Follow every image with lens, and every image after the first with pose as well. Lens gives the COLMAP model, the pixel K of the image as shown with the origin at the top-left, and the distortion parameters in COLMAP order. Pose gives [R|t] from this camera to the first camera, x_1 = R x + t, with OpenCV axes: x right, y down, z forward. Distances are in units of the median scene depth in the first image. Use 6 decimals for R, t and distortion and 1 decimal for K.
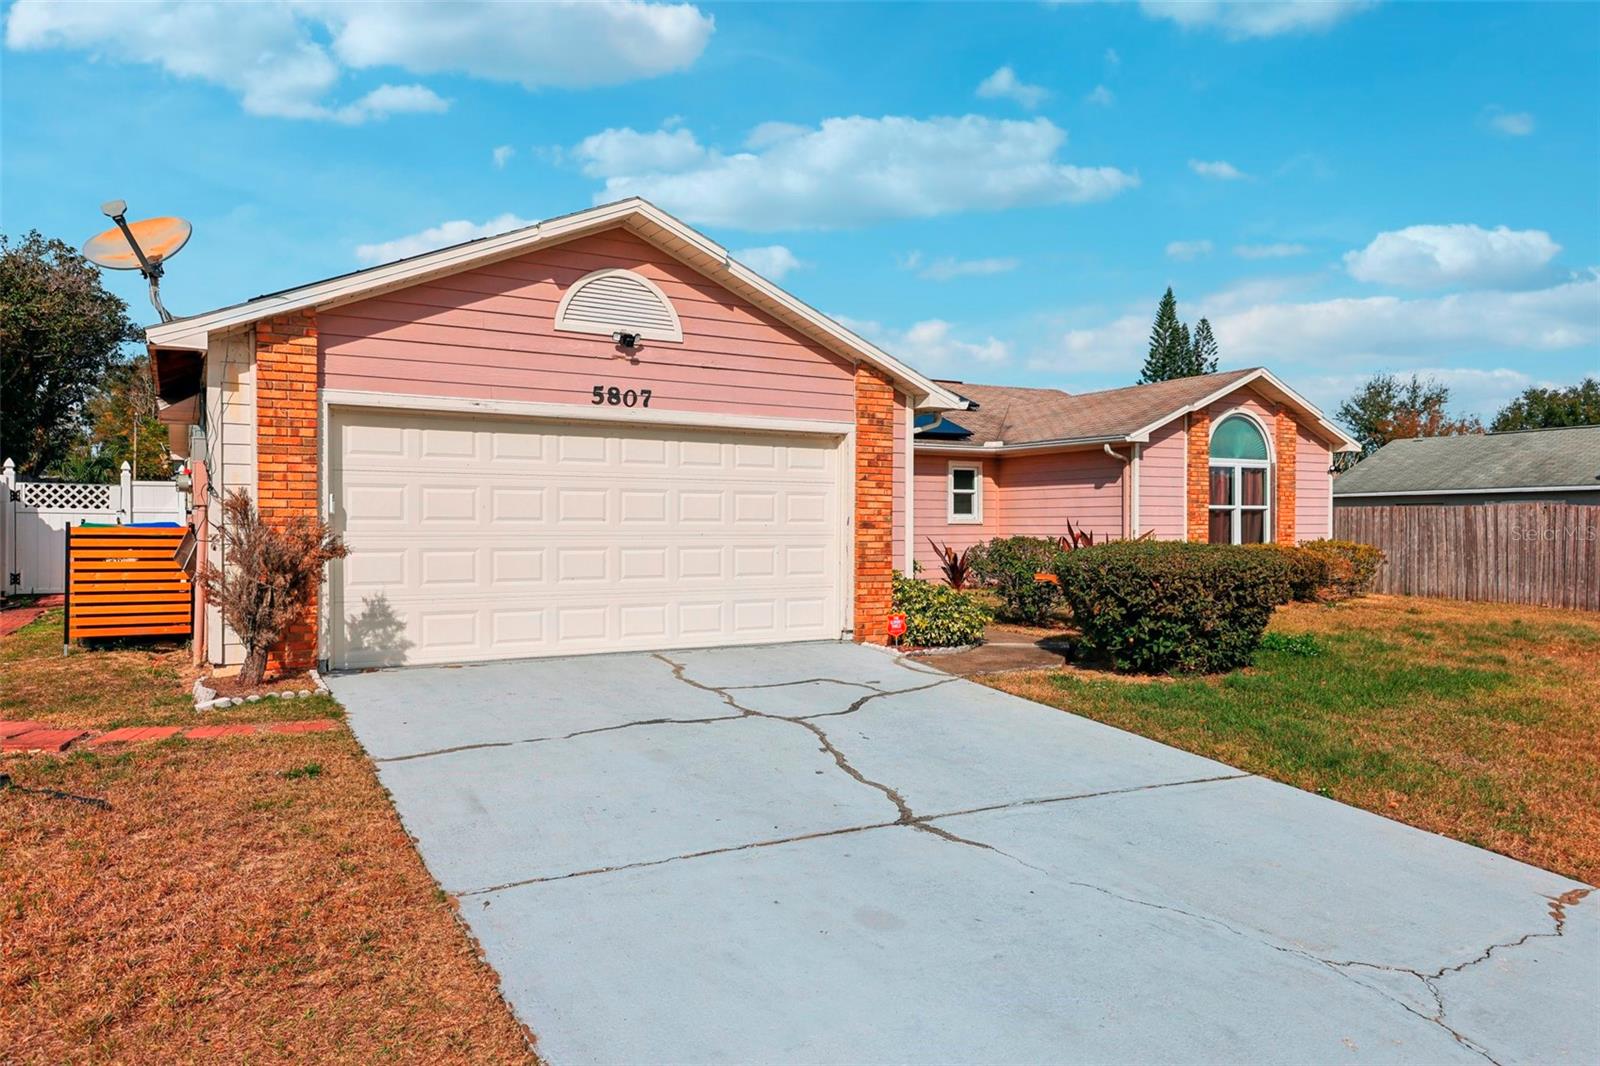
lens RADIAL K [[1079.1, 0, 797.1], [0, 1079.1, 535.9], [0, 0, 1]] dist [-0.004153, -0.000121]
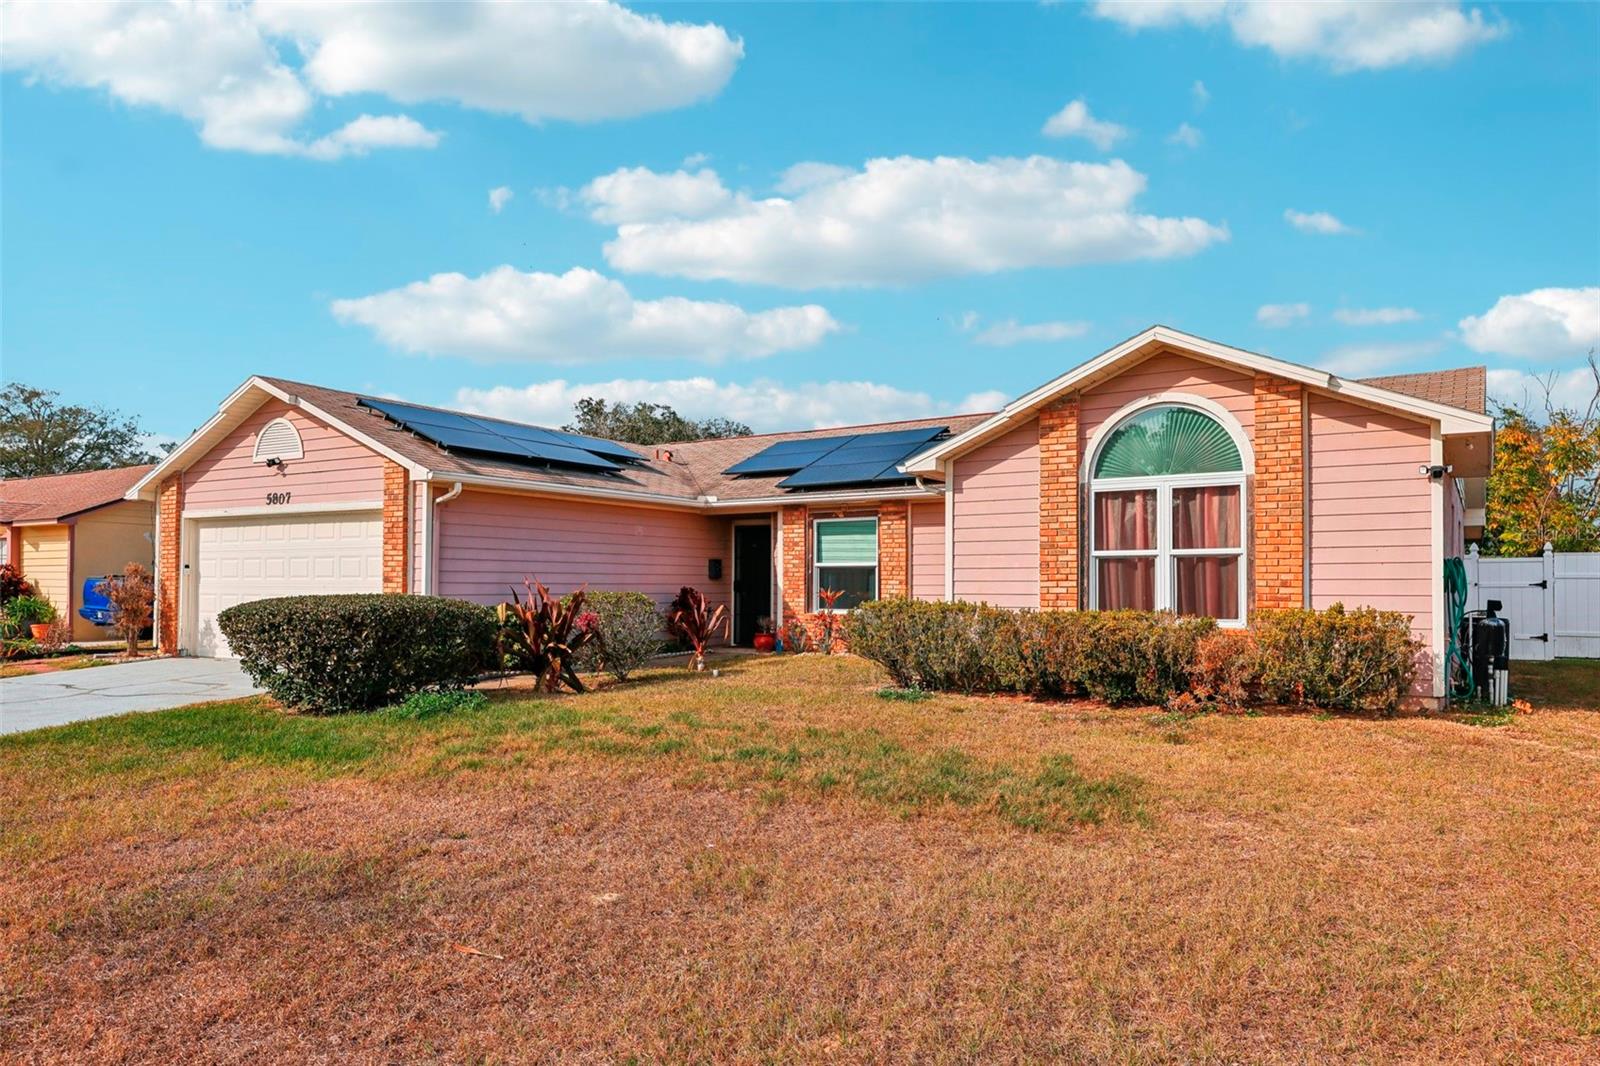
lens RADIAL K [[1079.1, 0, 797.1], [0, 1079.1, 535.9], [0, 0, 1]] dist [-0.004153, -0.000121]
pose [[0.455727, -0.042700, -0.889095, 1.400882], [-0.013198, 0.998415, -0.054715, 0.001167], [0.890022, 0.036670, 0.454441, 0.854548]]
